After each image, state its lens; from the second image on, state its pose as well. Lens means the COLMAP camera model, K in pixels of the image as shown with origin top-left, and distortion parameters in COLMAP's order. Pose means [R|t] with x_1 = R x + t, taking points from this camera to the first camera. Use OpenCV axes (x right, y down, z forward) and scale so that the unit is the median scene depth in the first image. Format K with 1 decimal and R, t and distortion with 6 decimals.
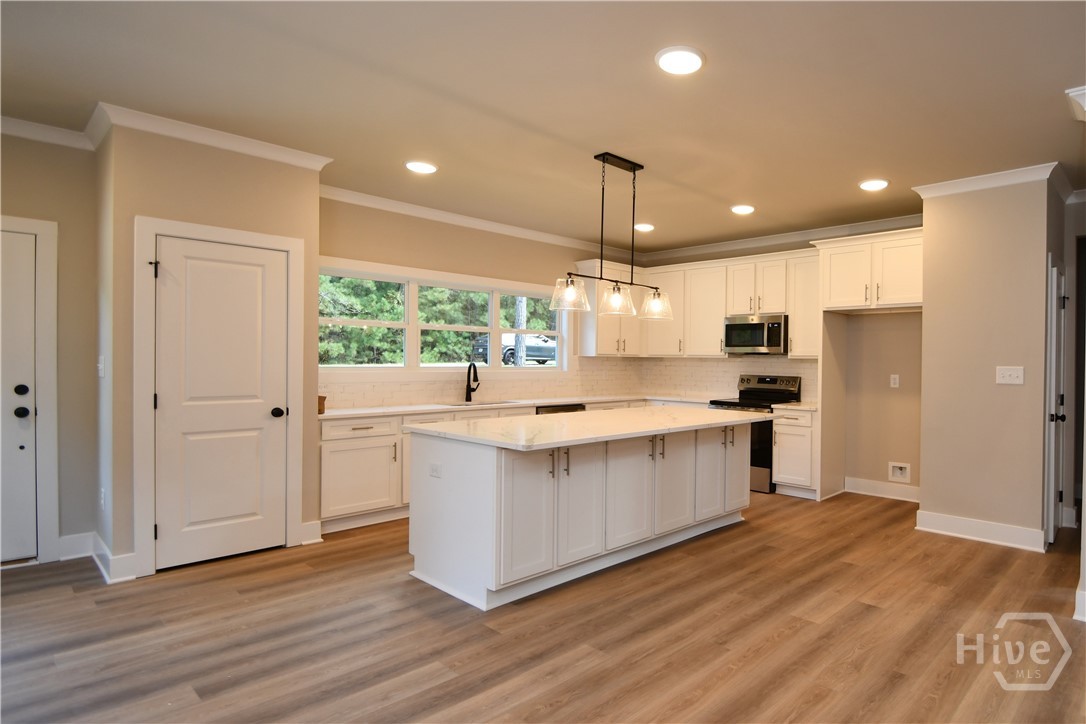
lens RADIAL K [[494.9, 0, 543.0], [0, 494.9, 362.0], [0, 0, 1]] dist [-0.001810, -0.000435]
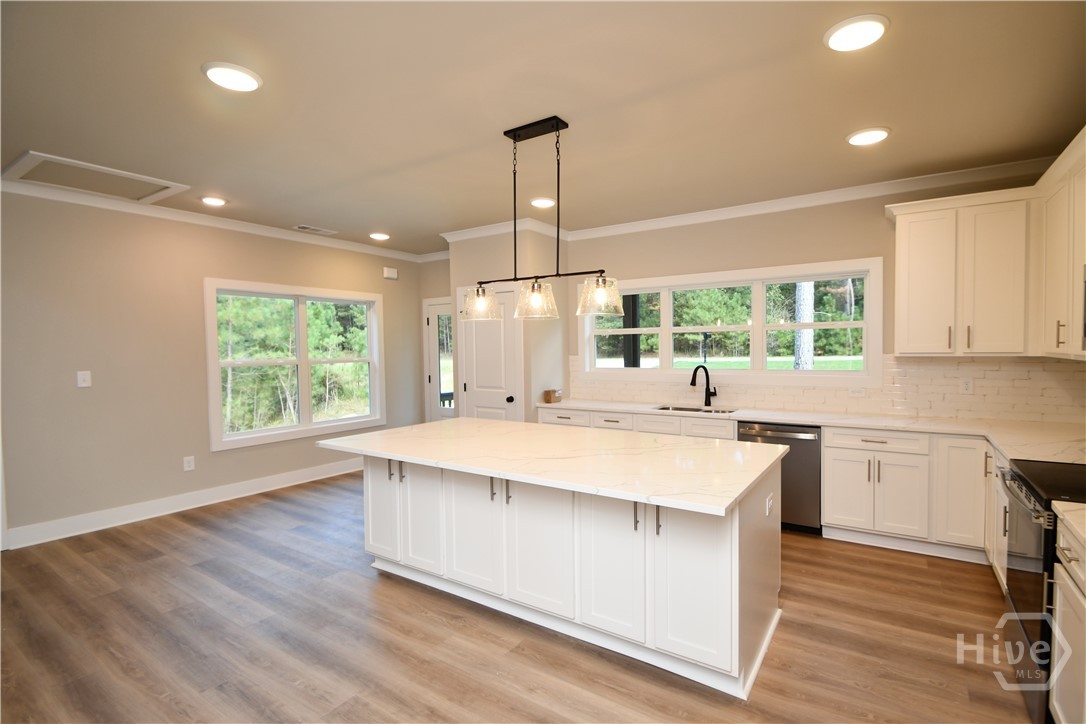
lens RADIAL K [[399.7, 0, 543.7], [0, 399.7, 365.2], [0, 0, 1]] dist [-0.000102, -0.000031]
pose [[0.421632, 0.011776, -0.906691, 0.758660], [0.010073, 0.999793, 0.017670, -0.028327], [0.906711, -0.016583, 0.421426, 0.728693]]
